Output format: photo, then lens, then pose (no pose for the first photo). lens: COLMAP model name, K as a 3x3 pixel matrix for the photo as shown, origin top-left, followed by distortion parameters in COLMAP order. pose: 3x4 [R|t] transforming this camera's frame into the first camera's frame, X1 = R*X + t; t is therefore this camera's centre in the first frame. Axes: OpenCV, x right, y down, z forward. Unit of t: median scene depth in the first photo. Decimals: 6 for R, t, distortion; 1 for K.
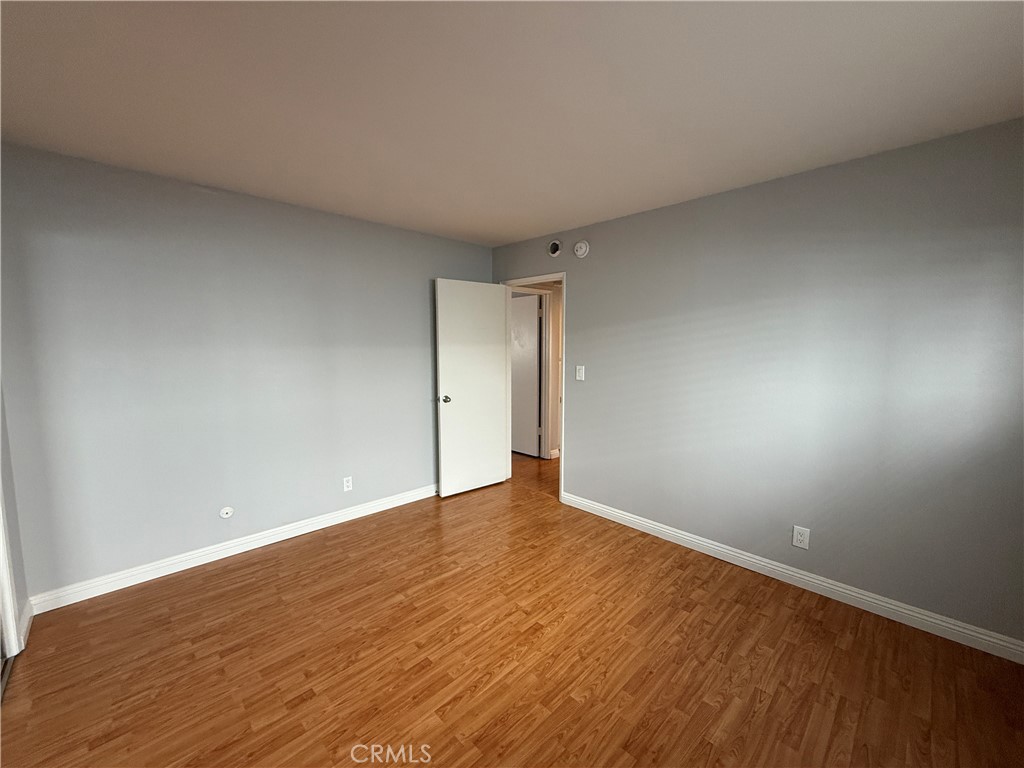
lens RADIAL K [[407.5, 0, 512.0], [0, 407.5, 384.0], [0, 0, 1]] dist [0.000441, 0.000121]
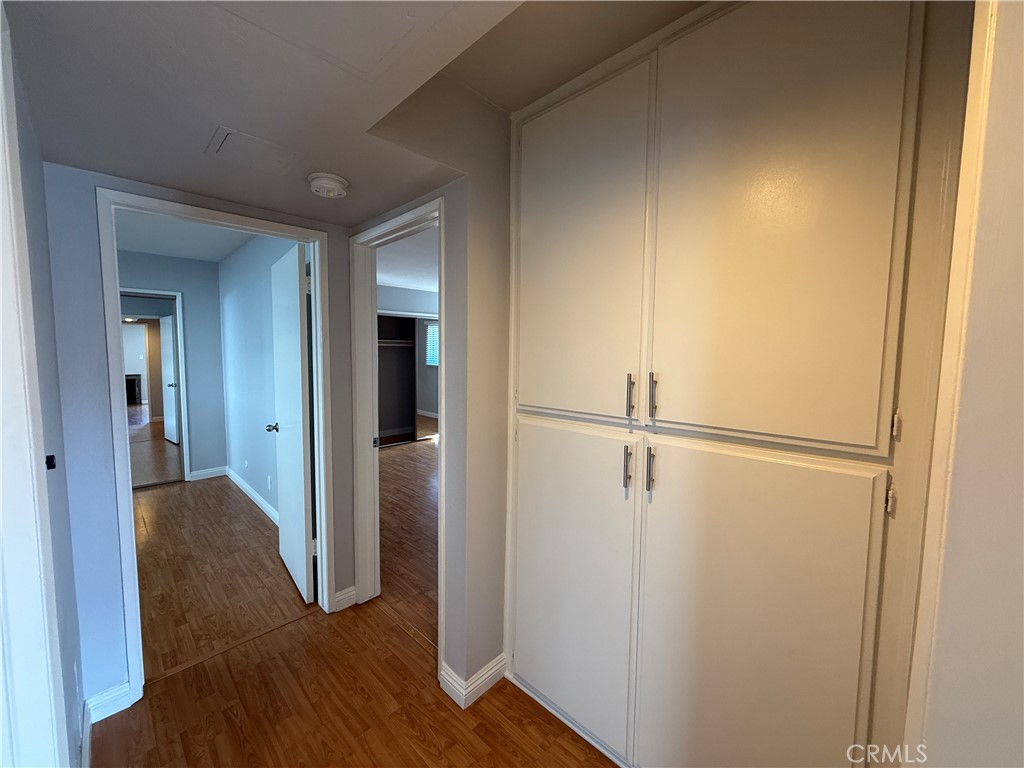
lens RADIAL K [[407.5, 0, 512.0], [0, 407.5, 384.0], [0, 0, 1]] dist [0.000441, 0.000121]
pose [[0.019630, 0.078847, -0.996693, 0.952909], [-0.105101, 0.991525, 0.076368, -0.230110], [0.994268, 0.103255, 0.027751, 2.308612]]
